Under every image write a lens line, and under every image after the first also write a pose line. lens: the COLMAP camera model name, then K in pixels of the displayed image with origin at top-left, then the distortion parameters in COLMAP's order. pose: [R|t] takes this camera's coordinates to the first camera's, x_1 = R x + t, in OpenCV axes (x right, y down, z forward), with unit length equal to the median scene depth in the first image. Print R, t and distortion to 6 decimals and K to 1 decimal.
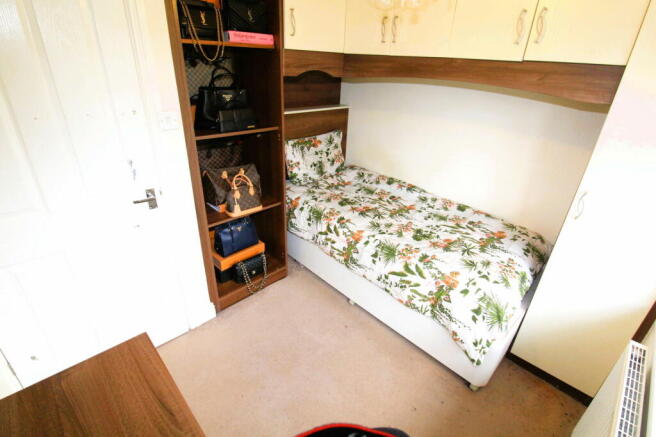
lens RADIAL K [[310.3, 0, 329.0], [0, 310.3, 212.4], [0, 0, 1]] dist [-0.000126, -0.000199]
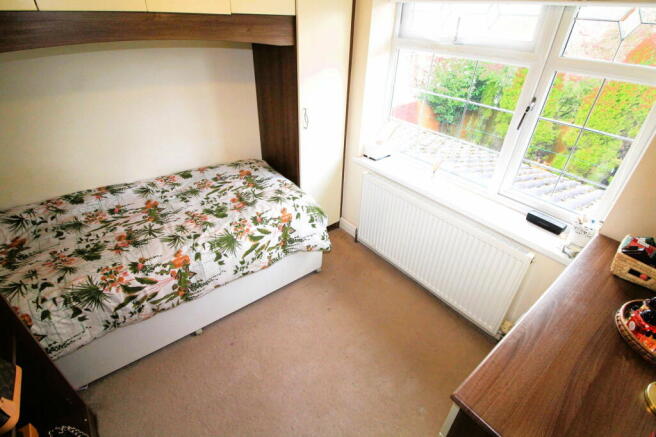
lens RADIAL K [[314.7, 0, 328.0], [0, 314.7, 218.5], [0, 0, 1]] dist [-0.001189, -0.000505]
pose [[0.105185, -0.579337, 0.808273, -0.433599], [0.416913, 0.763595, 0.493059, -0.231778], [-0.902840, 0.285117, 0.321852, 0.367655]]
